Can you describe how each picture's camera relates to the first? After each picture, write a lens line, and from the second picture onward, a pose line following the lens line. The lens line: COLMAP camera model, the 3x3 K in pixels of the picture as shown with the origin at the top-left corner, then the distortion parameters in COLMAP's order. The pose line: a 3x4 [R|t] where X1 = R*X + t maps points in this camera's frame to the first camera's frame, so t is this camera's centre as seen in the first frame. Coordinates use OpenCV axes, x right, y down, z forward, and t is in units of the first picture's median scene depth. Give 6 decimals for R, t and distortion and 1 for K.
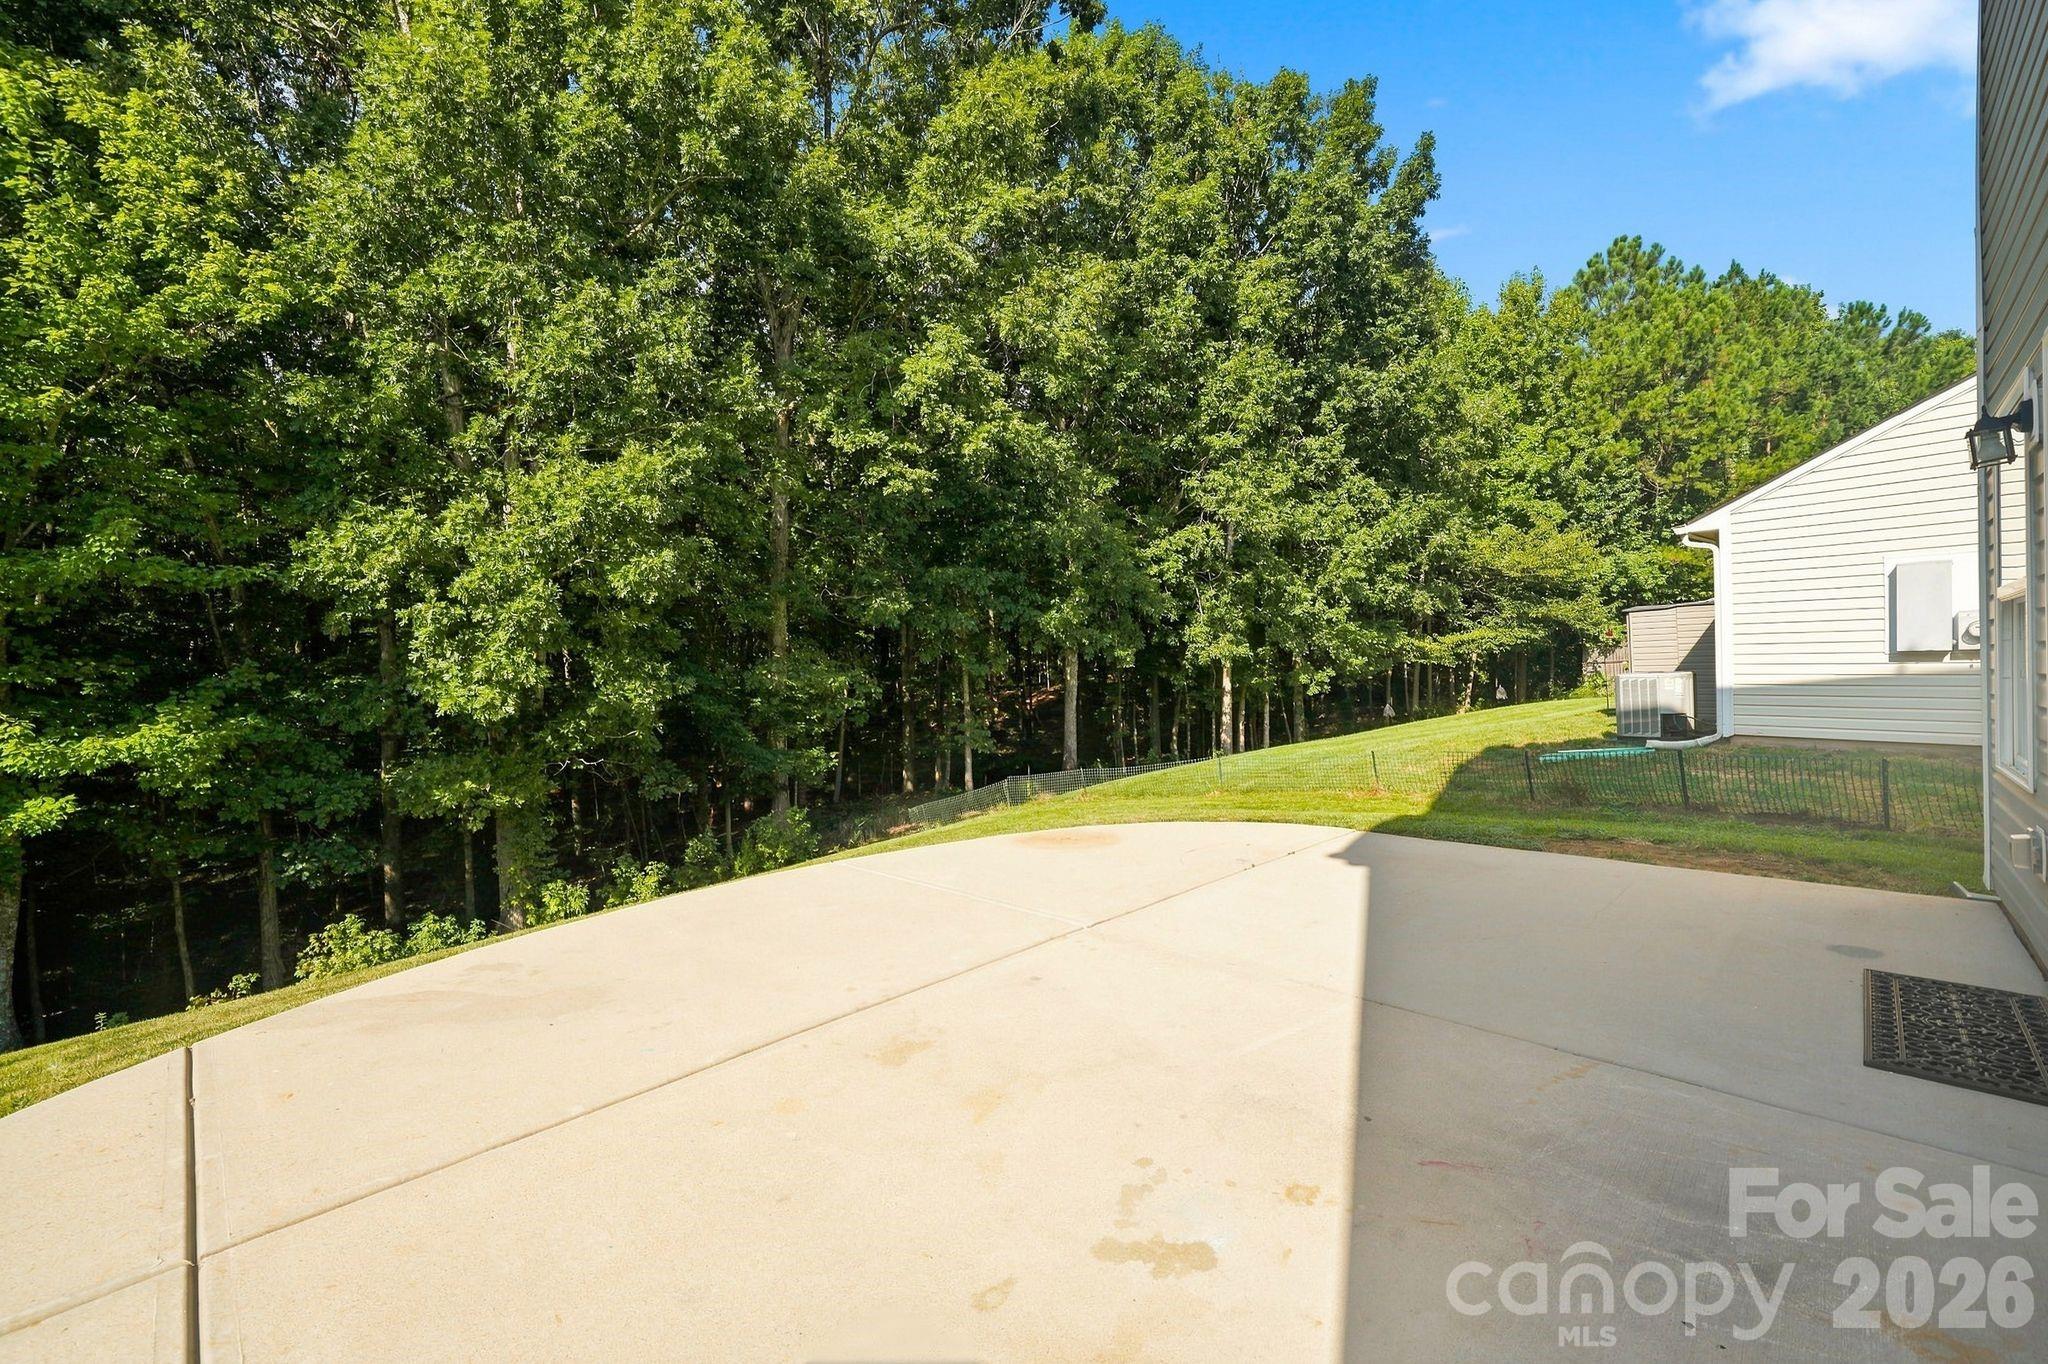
lens RADIAL K [[807.6, 0, 1026.1], [0, 807.6, 675.9], [0, 0, 1]] dist [0.002597, 0.000094]
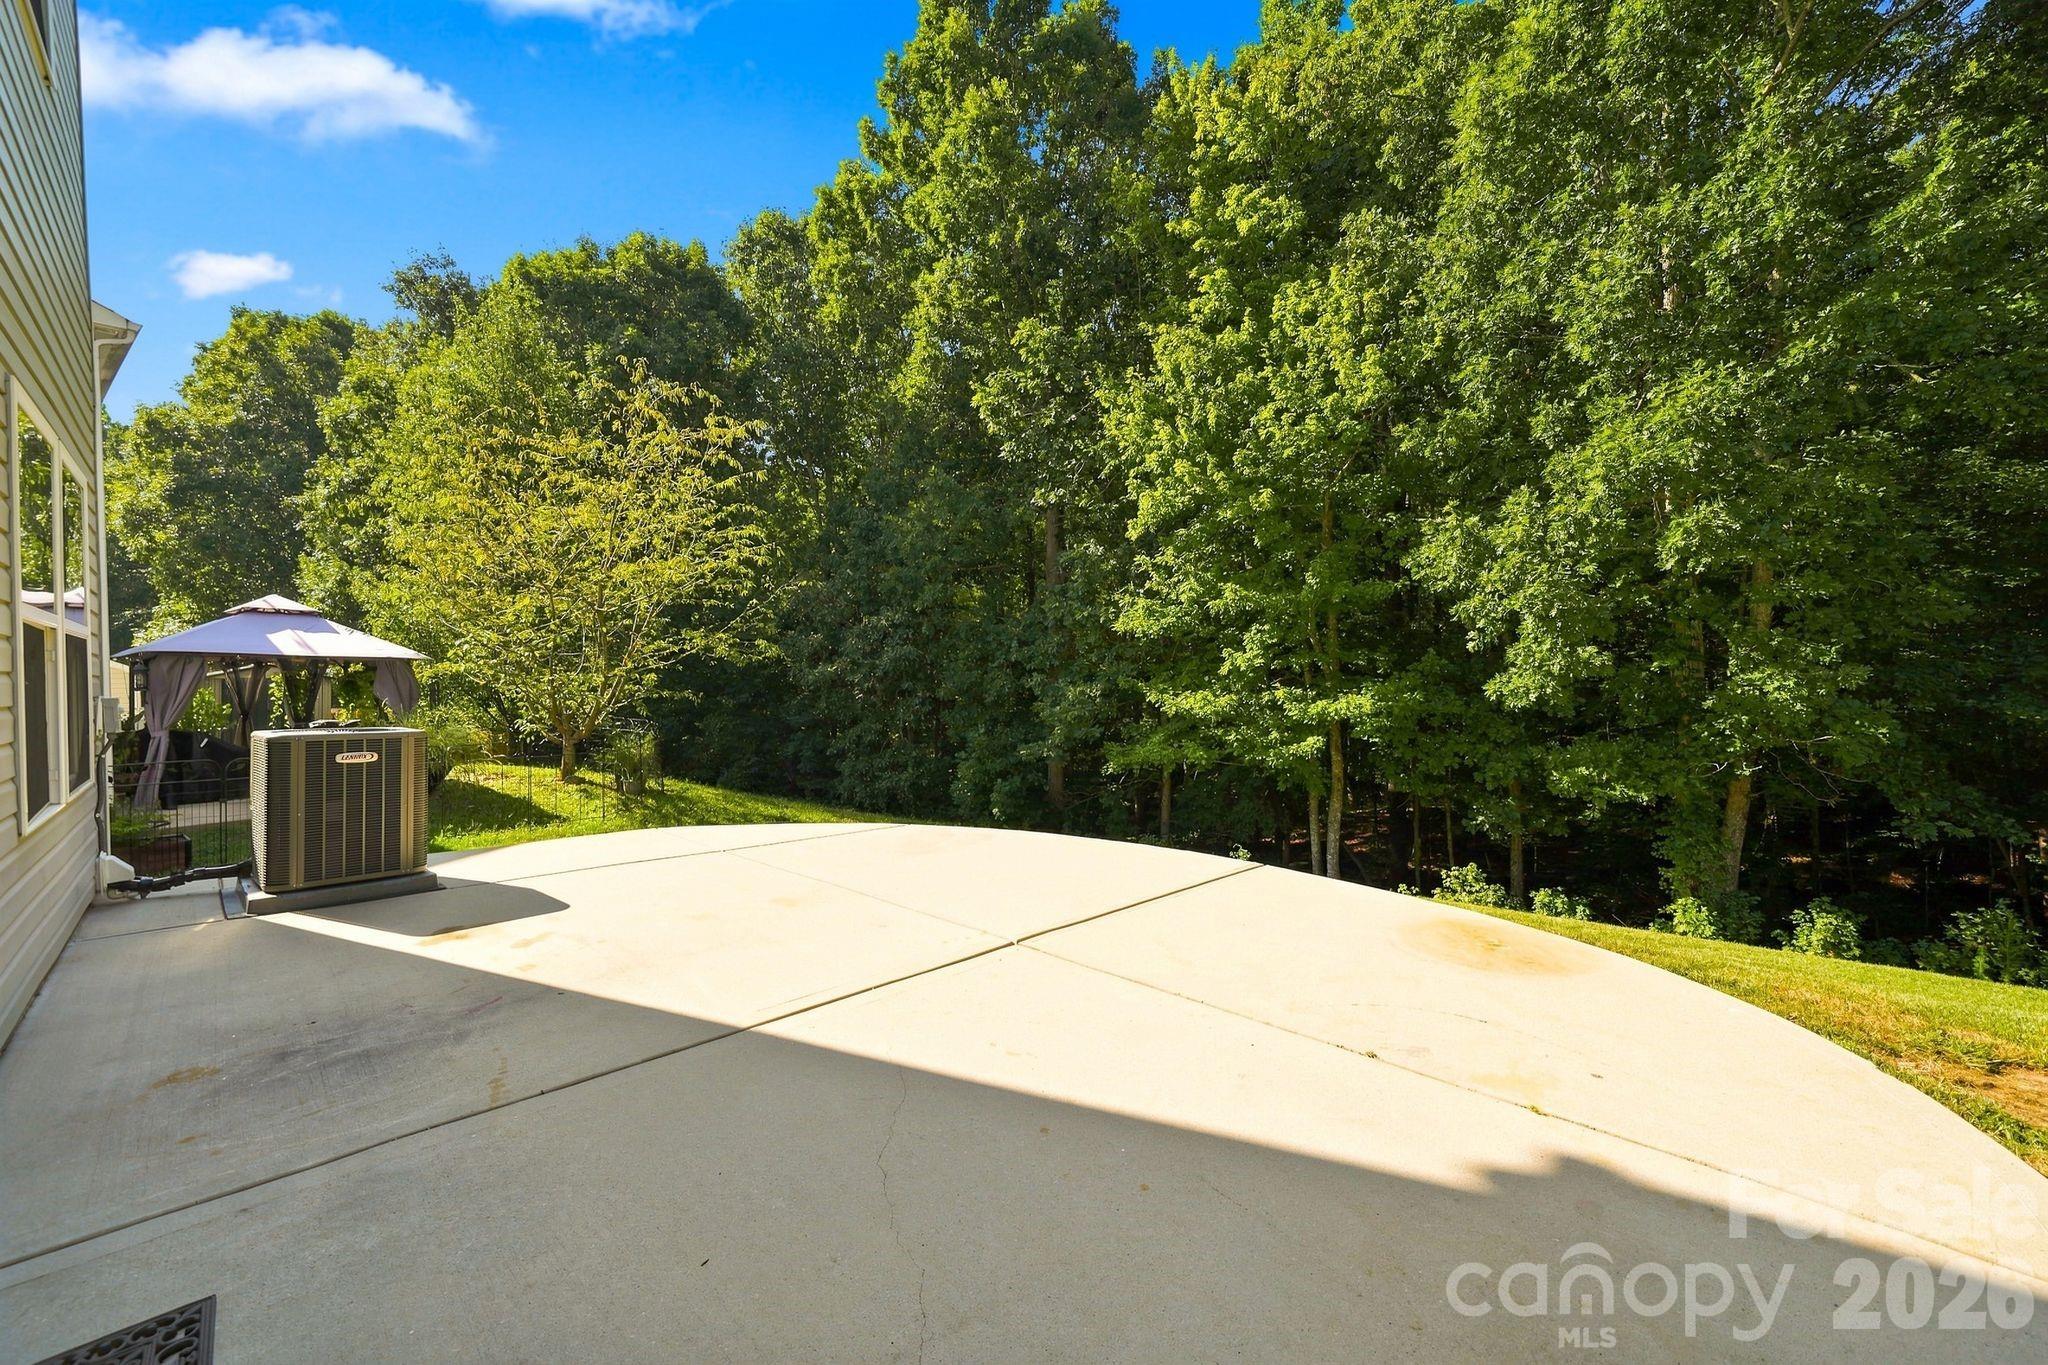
lens RADIAL K [[807.6, 0, 1013.7], [0, 807.6, 679.8], [0, 0, 1]] dist [0.002597, 0.000094]
pose [[0.020225, 0.027084, -0.999429, 0.317812], [0.000011, 0.999633, 0.027089, -0.004816], [0.999795, -0.000558, 0.020218, 0.306130]]
